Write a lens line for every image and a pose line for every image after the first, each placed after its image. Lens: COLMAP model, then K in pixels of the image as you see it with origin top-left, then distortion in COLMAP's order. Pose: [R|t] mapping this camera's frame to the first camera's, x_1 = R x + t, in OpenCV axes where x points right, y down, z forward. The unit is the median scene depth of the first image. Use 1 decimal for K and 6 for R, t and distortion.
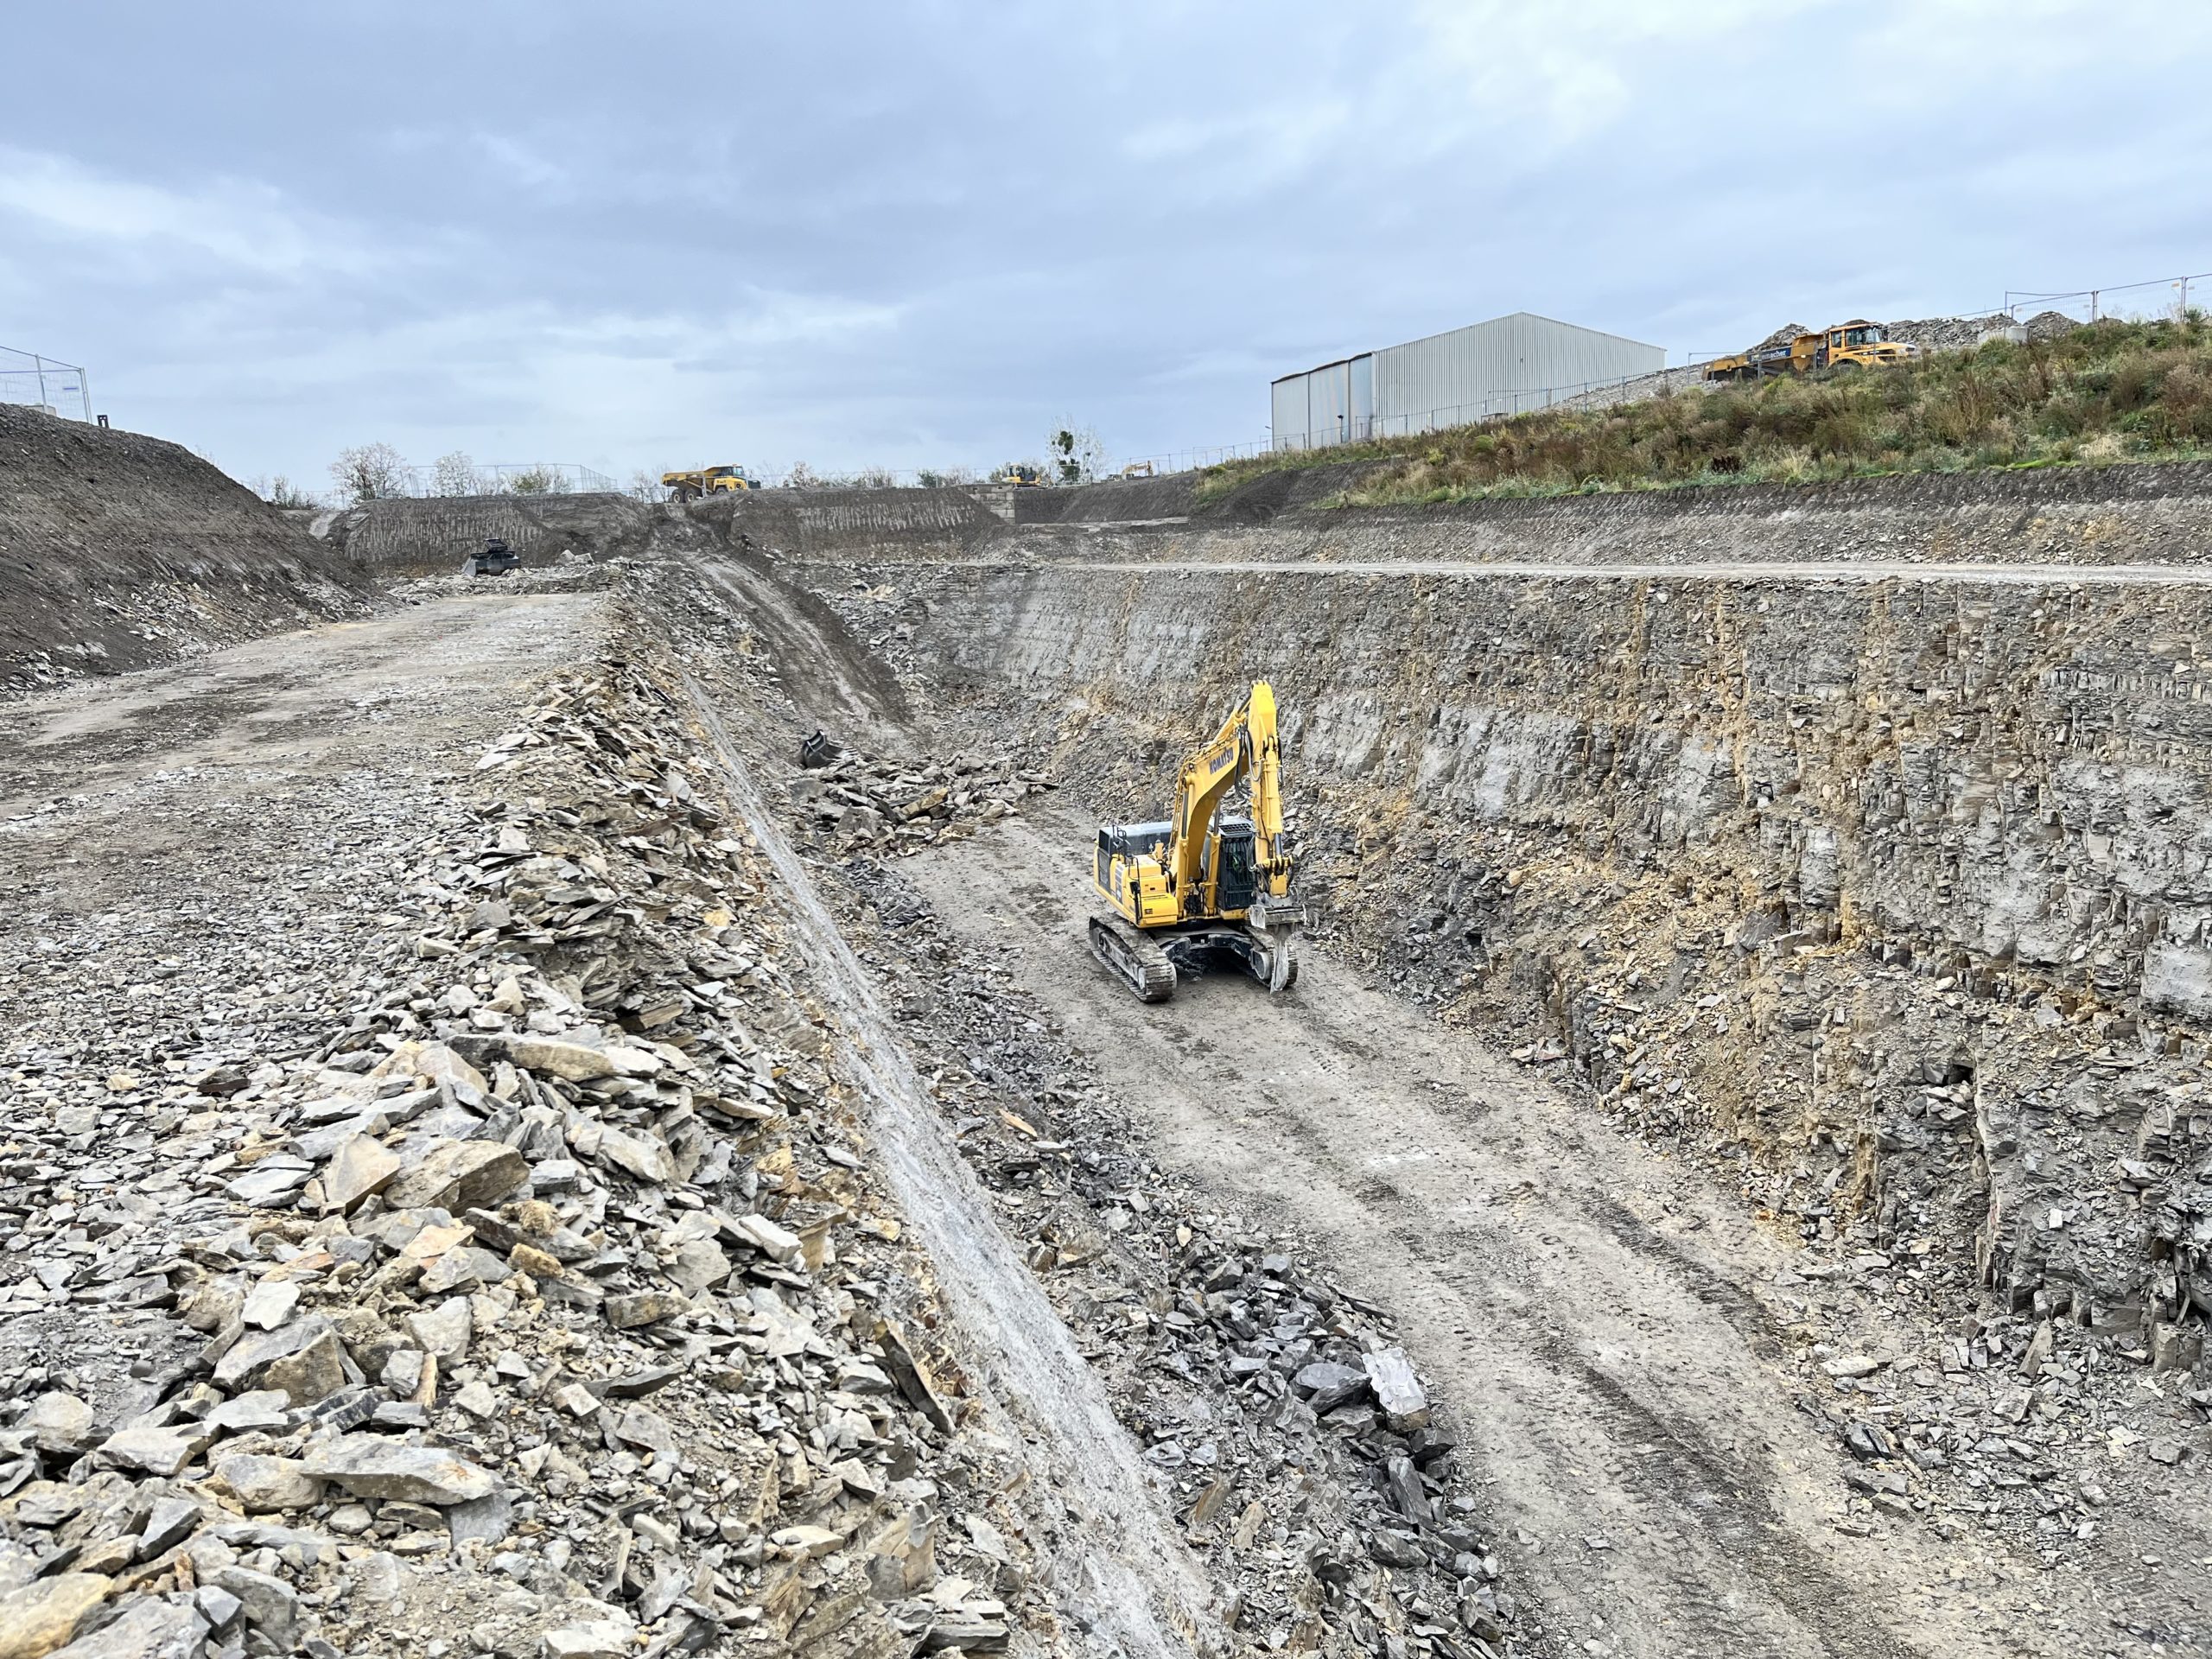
lens RADIAL K [[1675.8, 0, 1105.9], [0, 1675.8, 821.8], [0, 0, 1]] dist [0.059150, -0.085617]
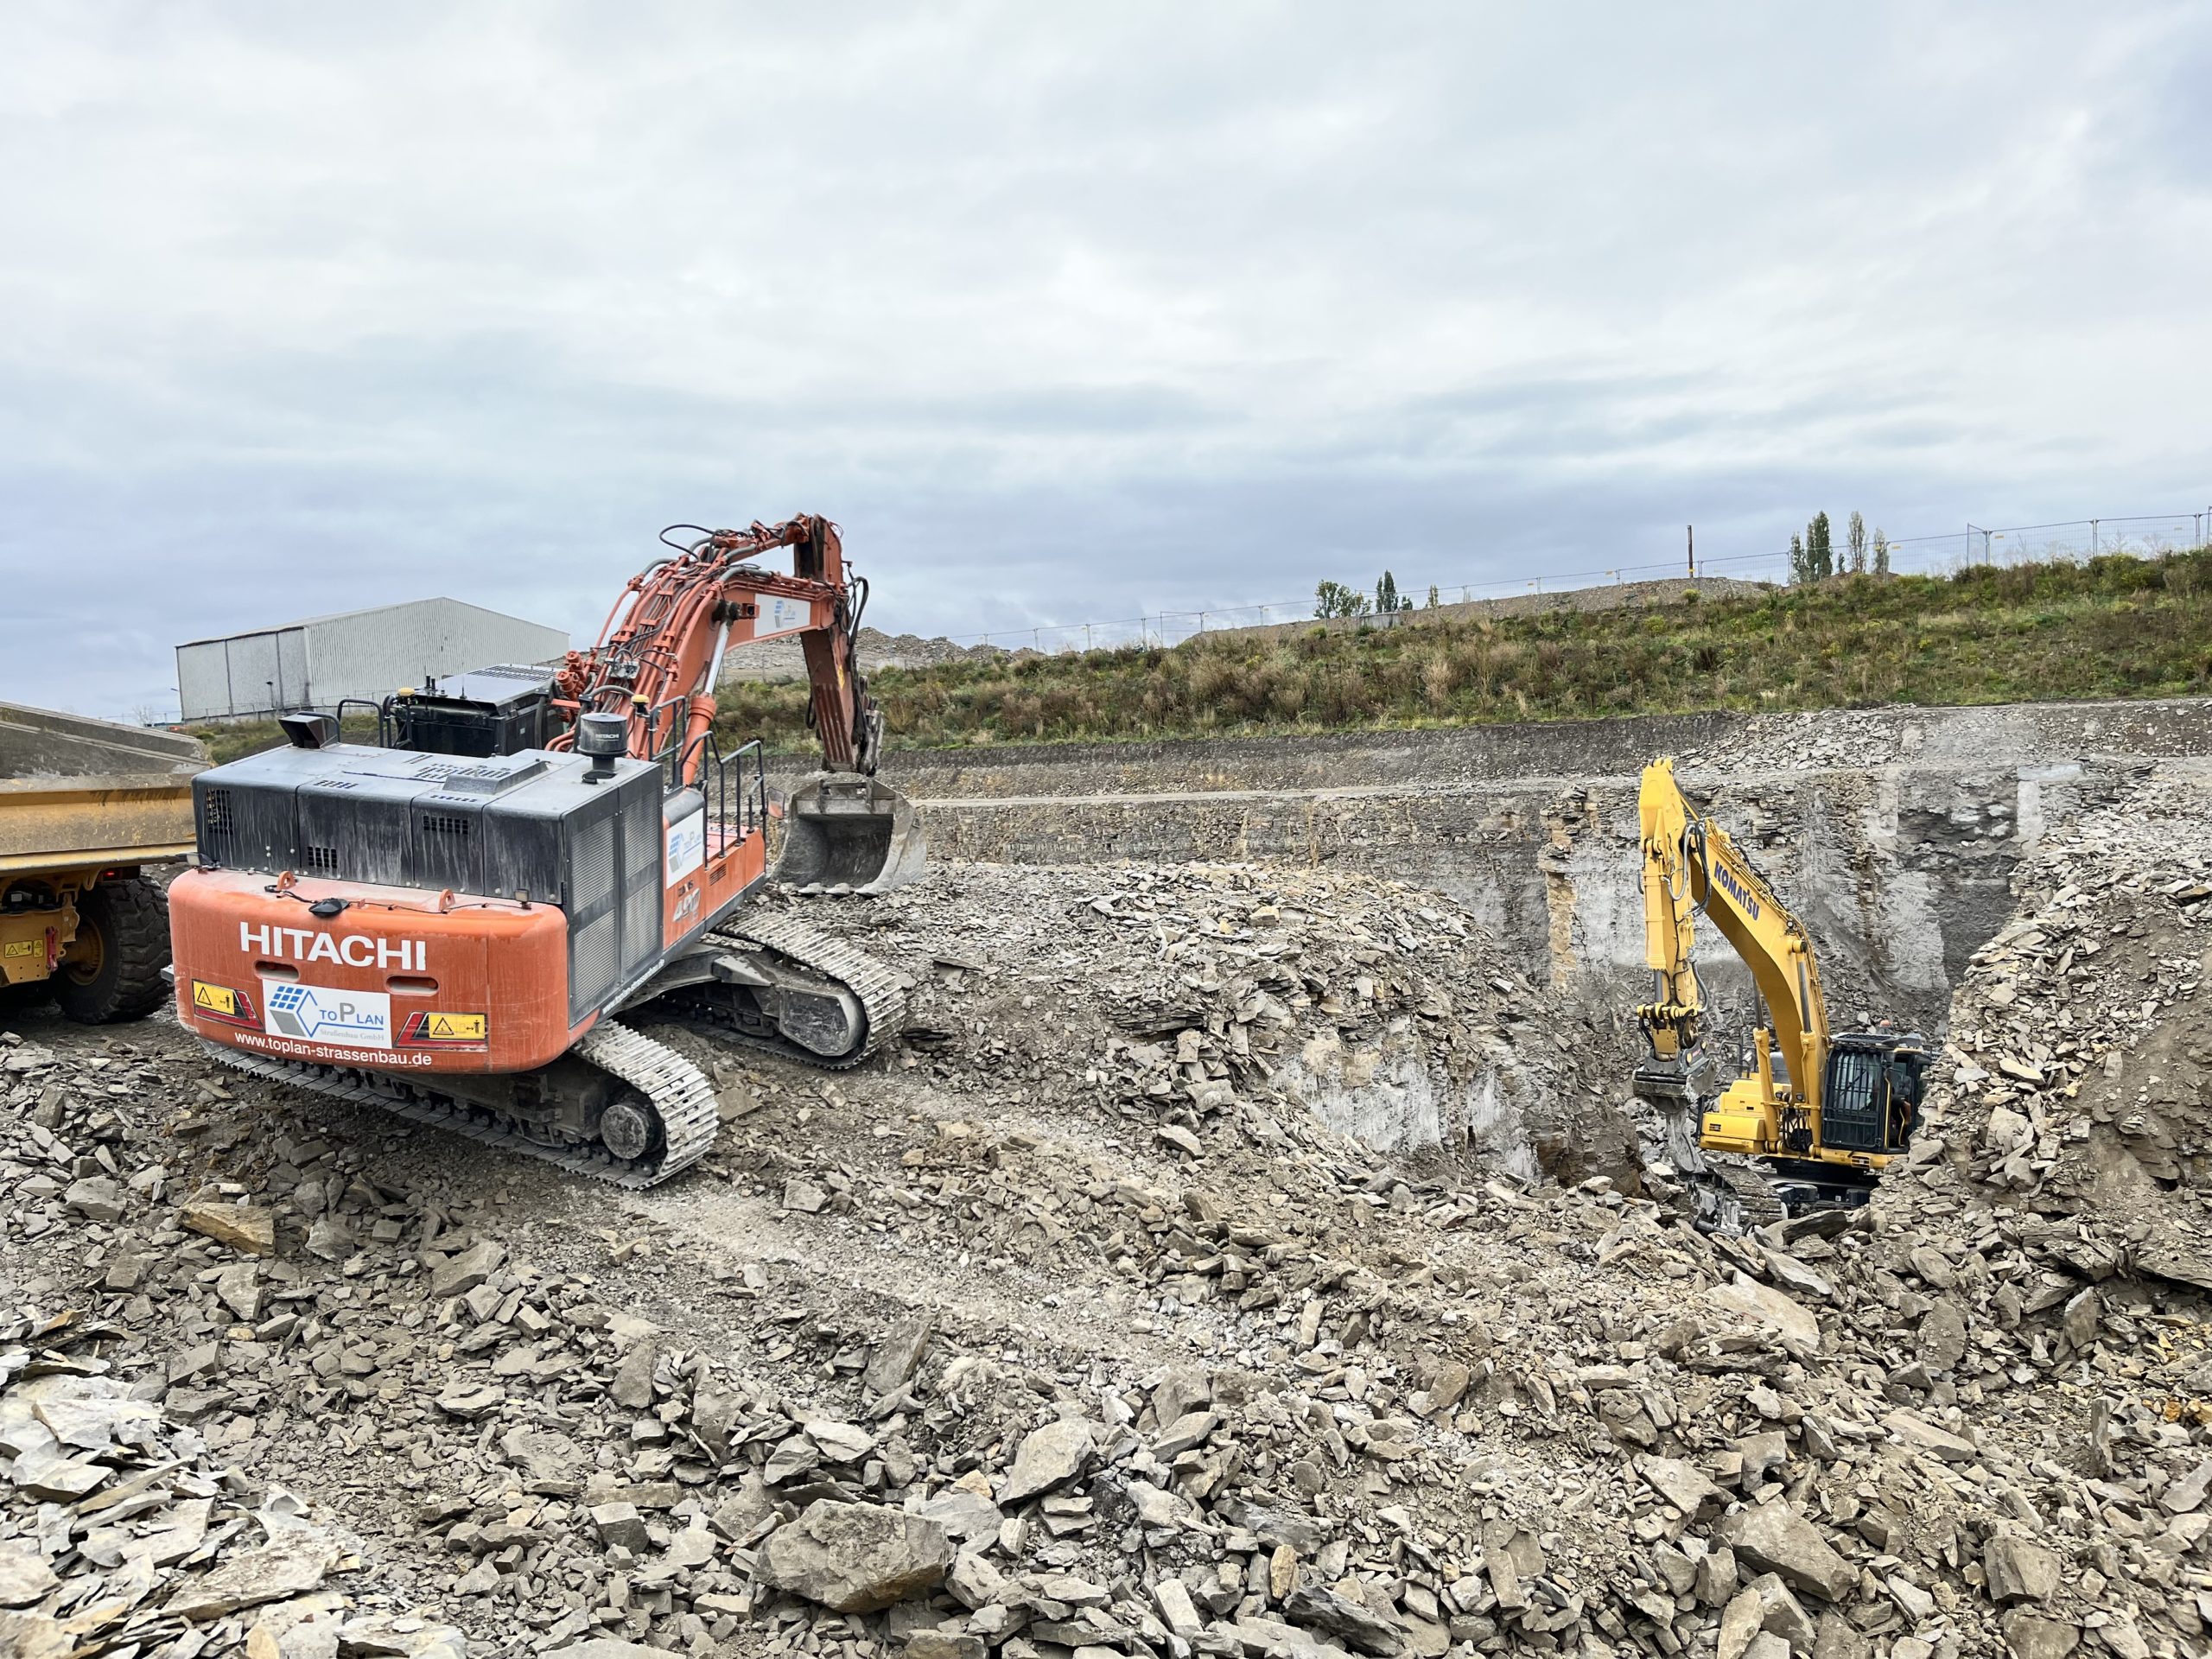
lens RADIAL K [[1675.8, 0, 1083.6], [0, 1675.8, 818.2], [0, 0, 1]] dist [0.059150, -0.085617]
pose [[0.790895, -0.035485, 0.610923, -0.668815], [0.127269, 0.986027, -0.107489, 0.119818], [-0.598572, 0.162764, 0.784359, -0.747535]]
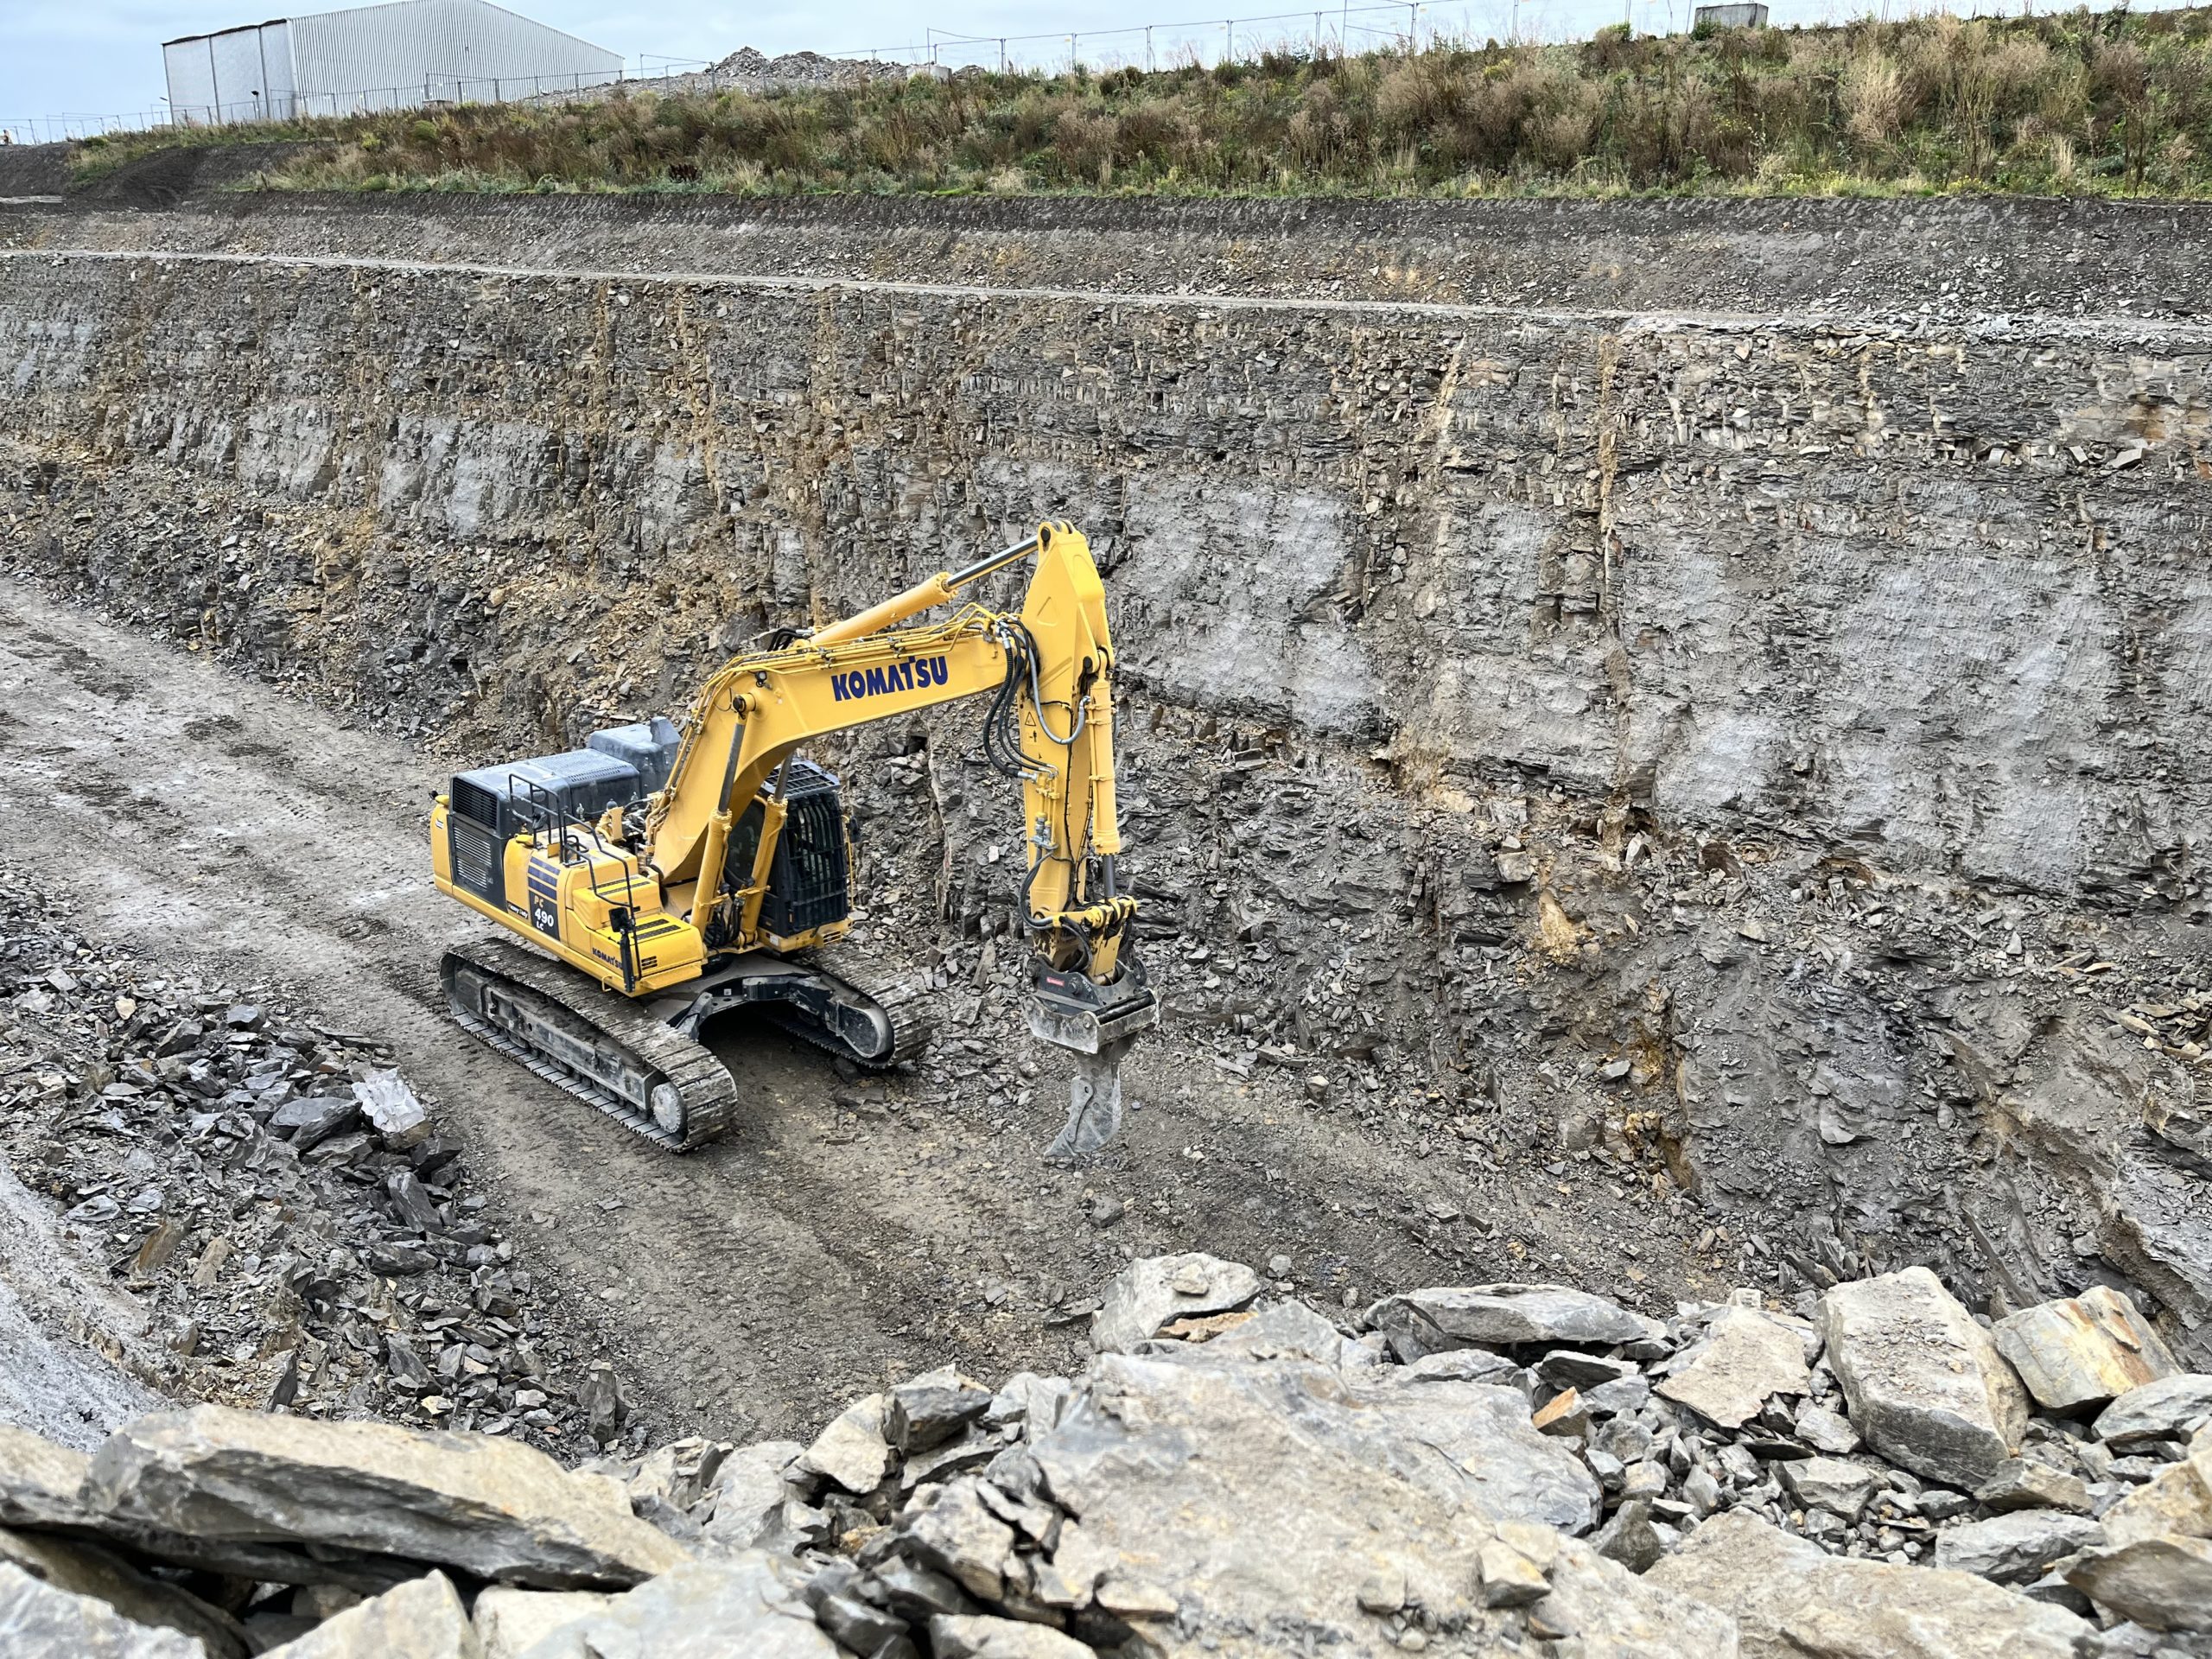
lens RADIAL K [[1675.8, 0, 1125.3], [0, 1675.8, 820.7], [0, 0, 1]] dist [0.059150, -0.085617]
pose [[0.836372, -0.119947, 0.534879, 0.018058], [0.039634, 0.986445, 0.159236, 0.025811], [-0.546728, -0.111981, 0.829788, -0.004059]]
